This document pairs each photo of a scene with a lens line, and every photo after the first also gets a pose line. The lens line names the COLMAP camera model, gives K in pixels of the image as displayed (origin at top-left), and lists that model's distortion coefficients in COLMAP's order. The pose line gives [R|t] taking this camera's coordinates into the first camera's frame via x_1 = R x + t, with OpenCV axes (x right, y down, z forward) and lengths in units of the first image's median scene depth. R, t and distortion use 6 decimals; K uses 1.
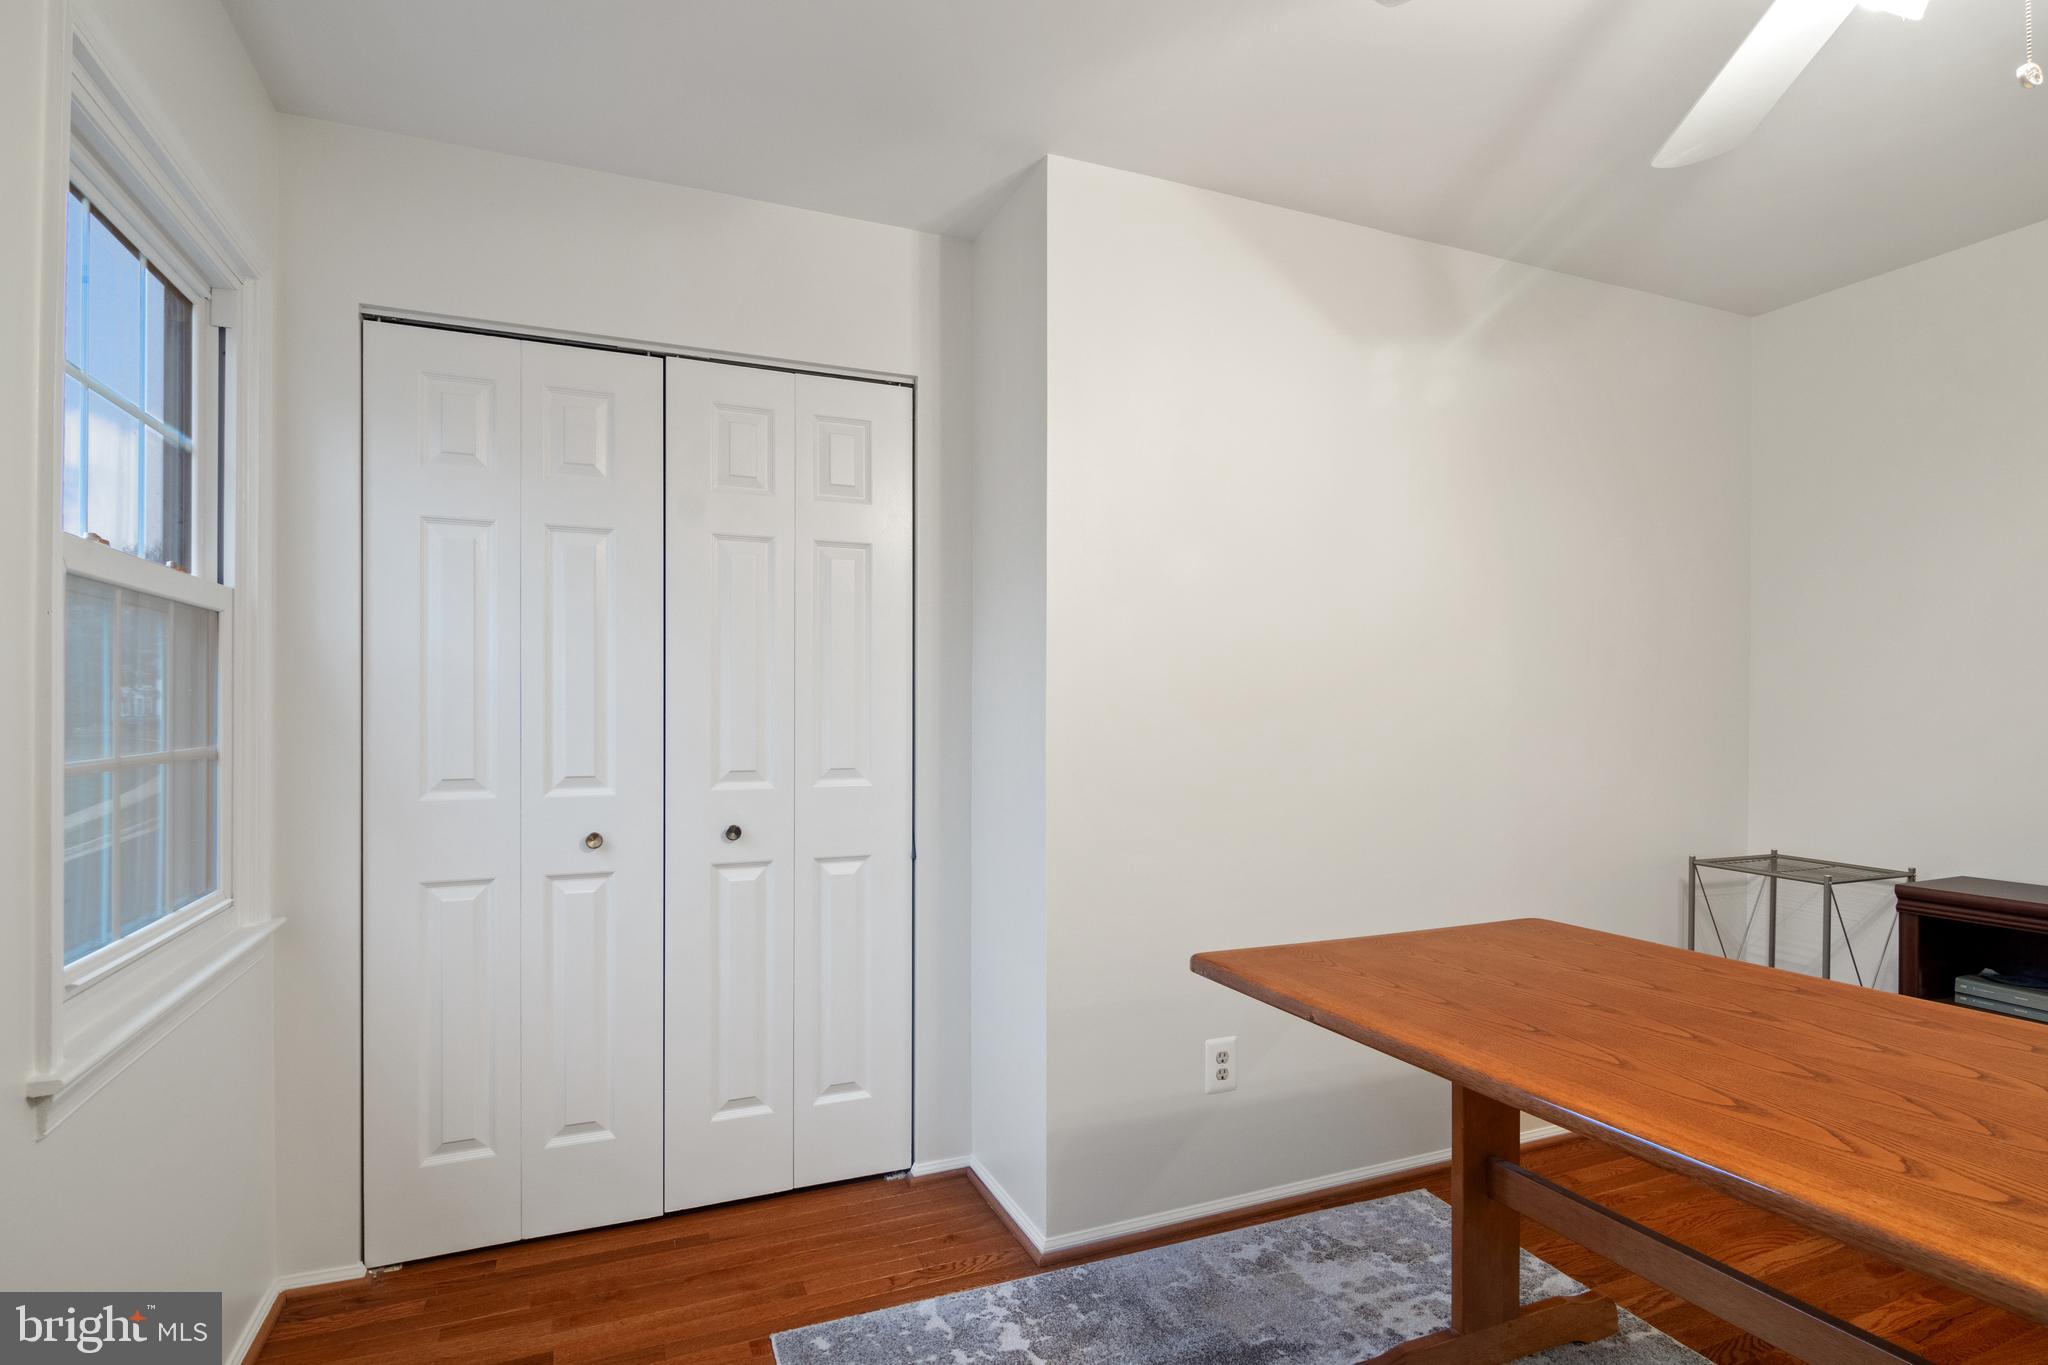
lens RADIAL K [[1030.5, 0, 1022.0], [0, 1030.5, 700.9], [0, 0, 1]] dist [0.002212, -0.034879]
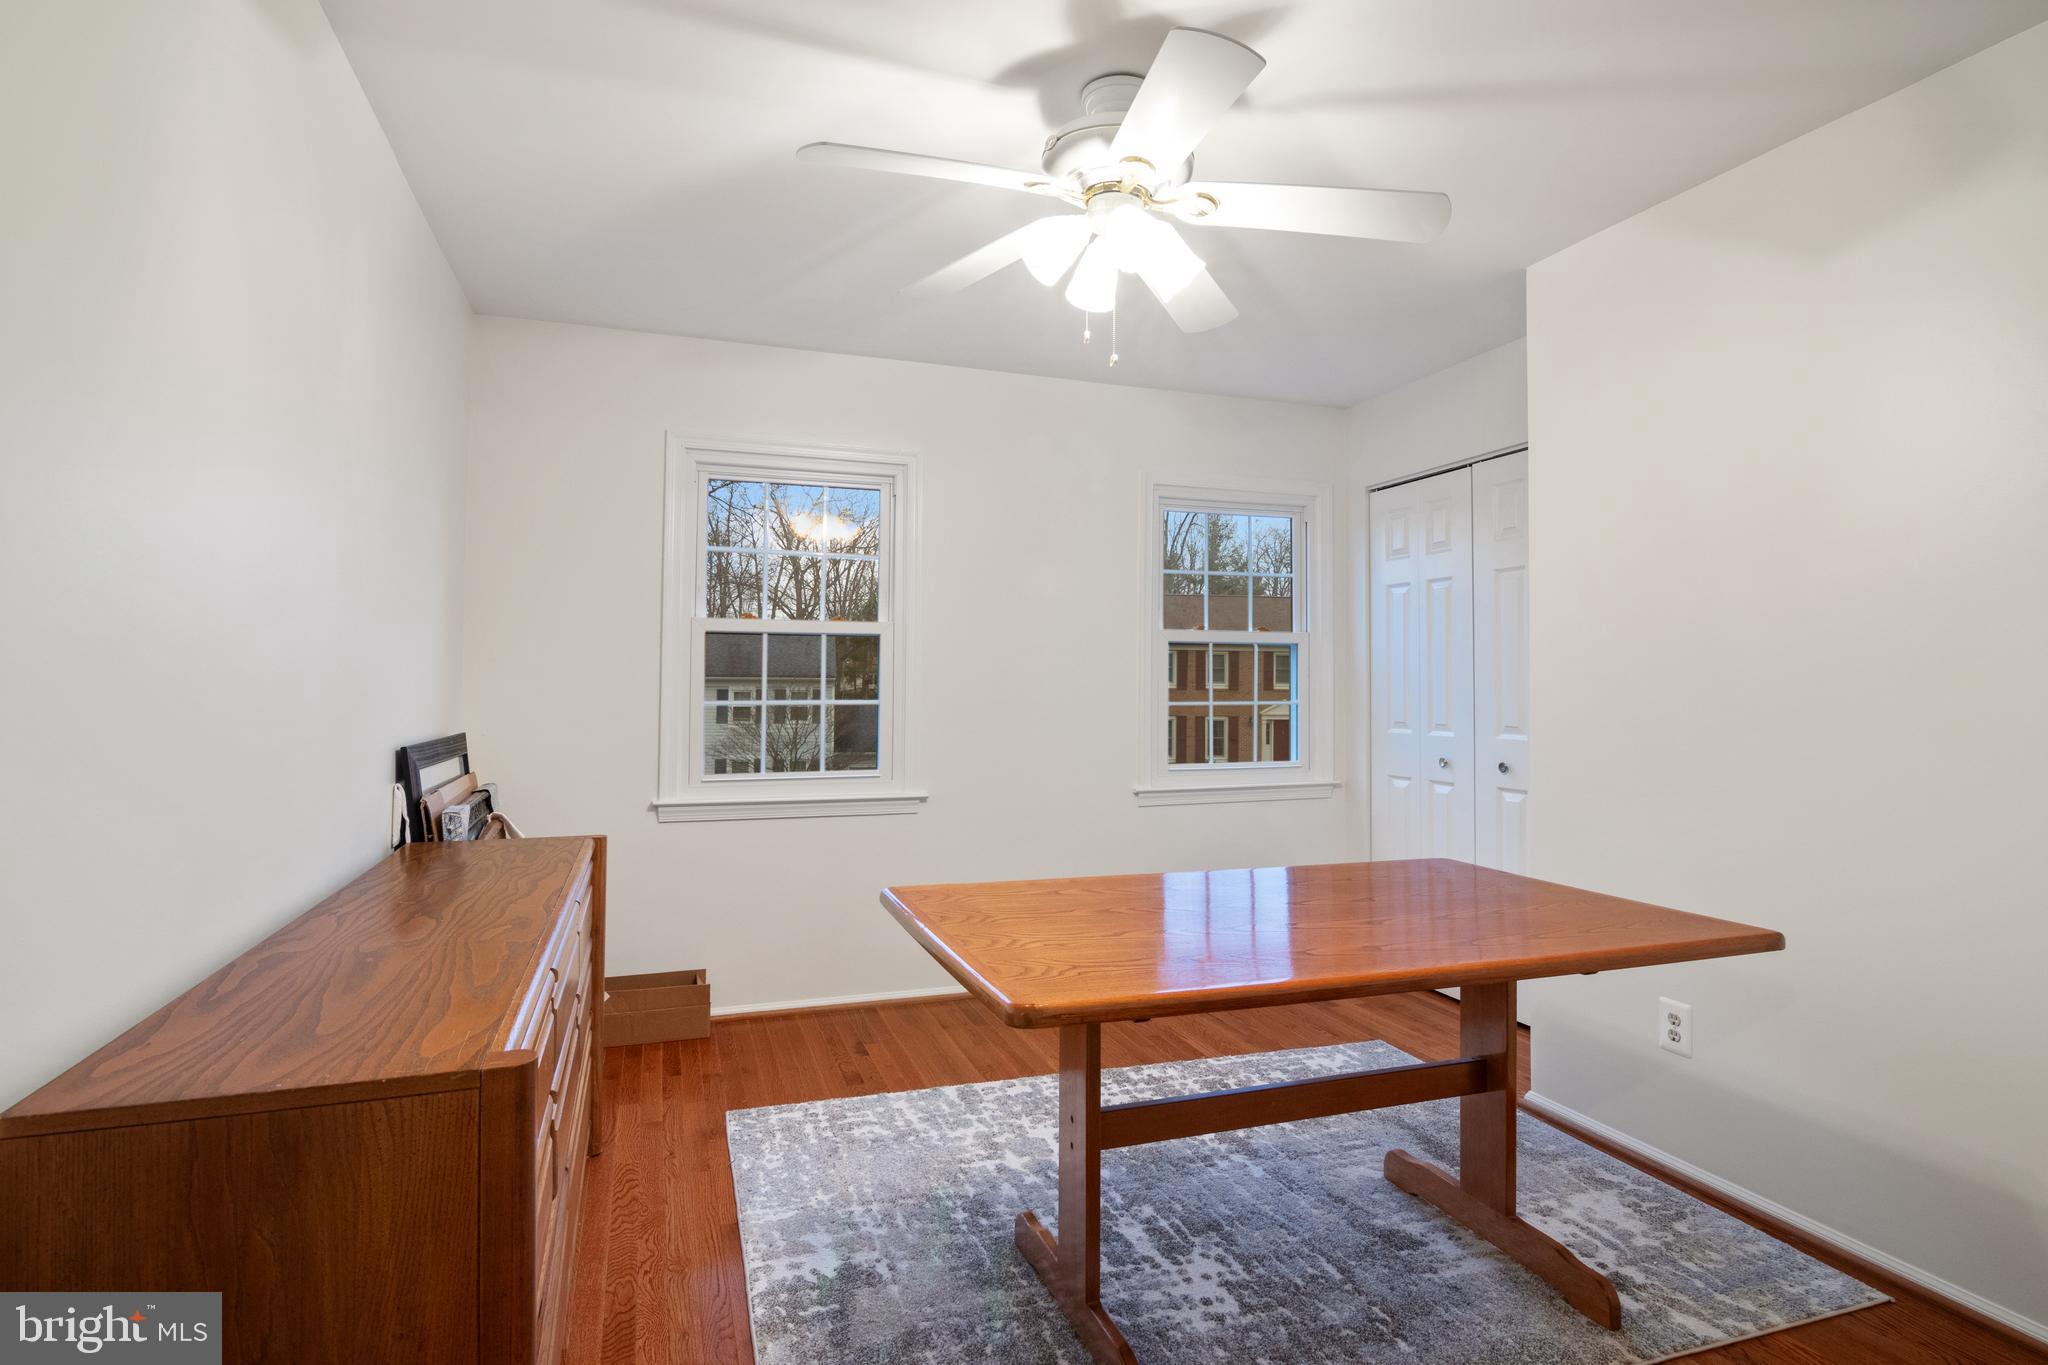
lens RADIAL K [[1030.5, 0, 1022.0], [0, 1030.5, 700.9], [0, 0, 1]] dist [0.002212, -0.034879]
pose [[-0.065940, 0.016786, -0.997682, 1.264786], [-0.003550, 0.999848, 0.017057, 0.009828], [0.997817, 0.004666, -0.065871, 0.411751]]
